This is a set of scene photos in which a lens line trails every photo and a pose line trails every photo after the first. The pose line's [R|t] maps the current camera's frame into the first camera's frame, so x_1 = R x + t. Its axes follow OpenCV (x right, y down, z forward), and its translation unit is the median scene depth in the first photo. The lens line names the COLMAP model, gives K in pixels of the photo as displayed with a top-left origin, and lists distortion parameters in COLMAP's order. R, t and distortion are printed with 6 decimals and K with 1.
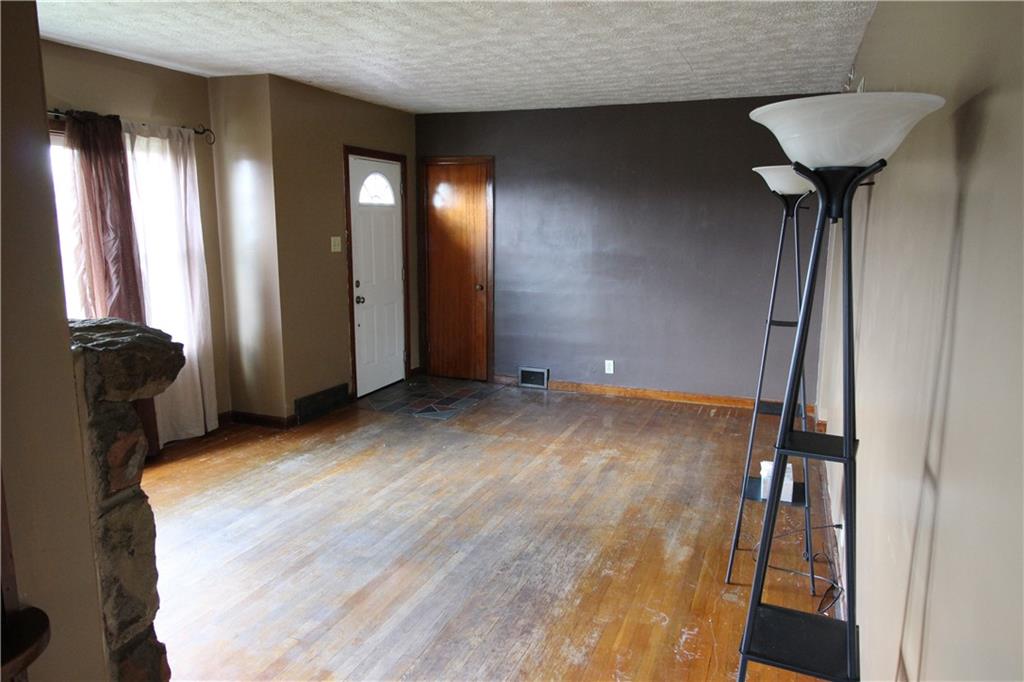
lens RADIAL K [[701.6, 0, 512.6], [0, 701.6, 343.1], [0, 0, 1]] dist [0.015307, -0.006170]
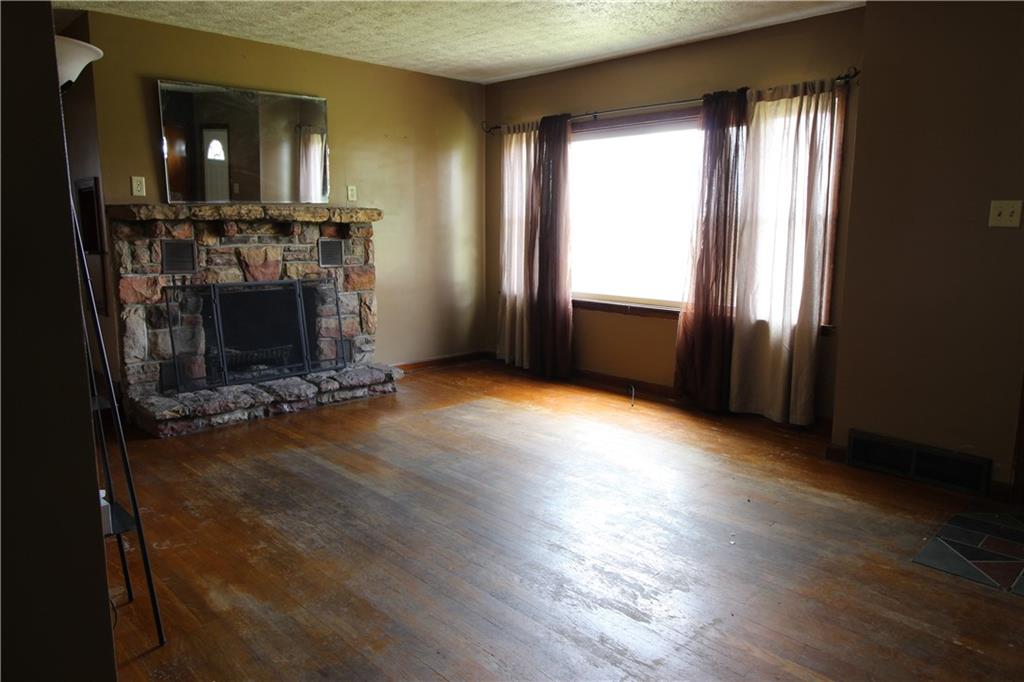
lens RADIAL K [[701.6, 0, 518.1], [0, 701.6, 340.0], [0, 0, 1]] dist [0.015307, -0.006170]
pose [[-0.408345, 0.142855, -0.901580, 0.671086], [-0.165902, 0.959615, 0.227191, -0.163469], [0.897625, 0.242347, -0.368154, 1.346877]]
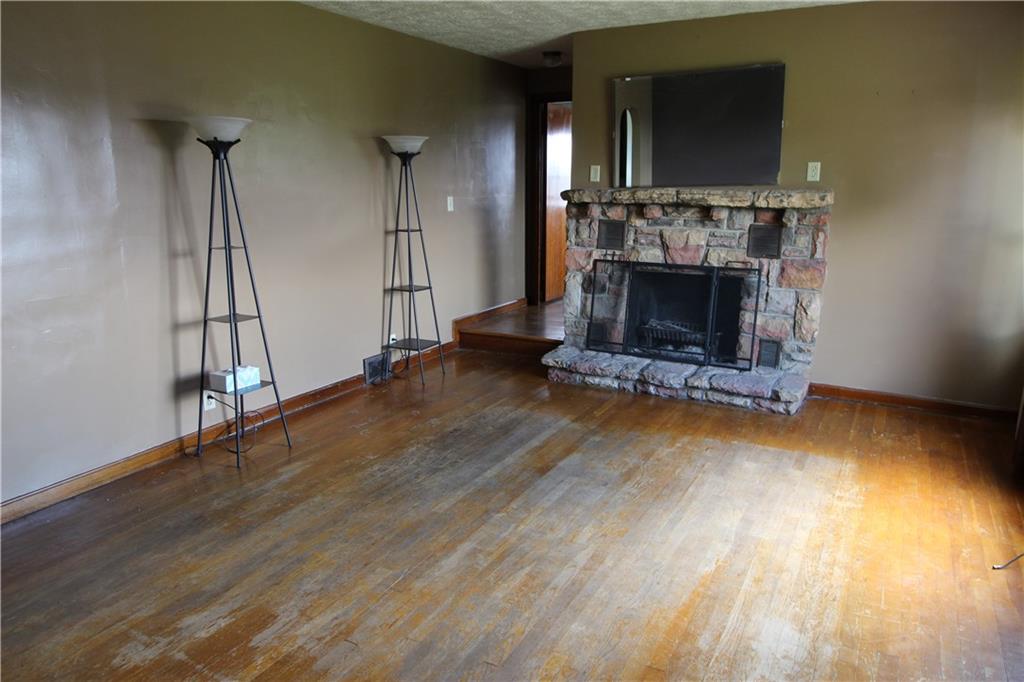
lens RADIAL K [[701.6, 0, 516.7], [0, 701.6, 340.6], [0, 0, 1]] dist [0.015307, -0.006170]
pose [[-0.992925, -0.033595, 0.113893, -0.211449], [0.014102, 0.918995, 0.394018, -0.289046], [-0.117904, 0.392836, -0.912019, 1.720049]]
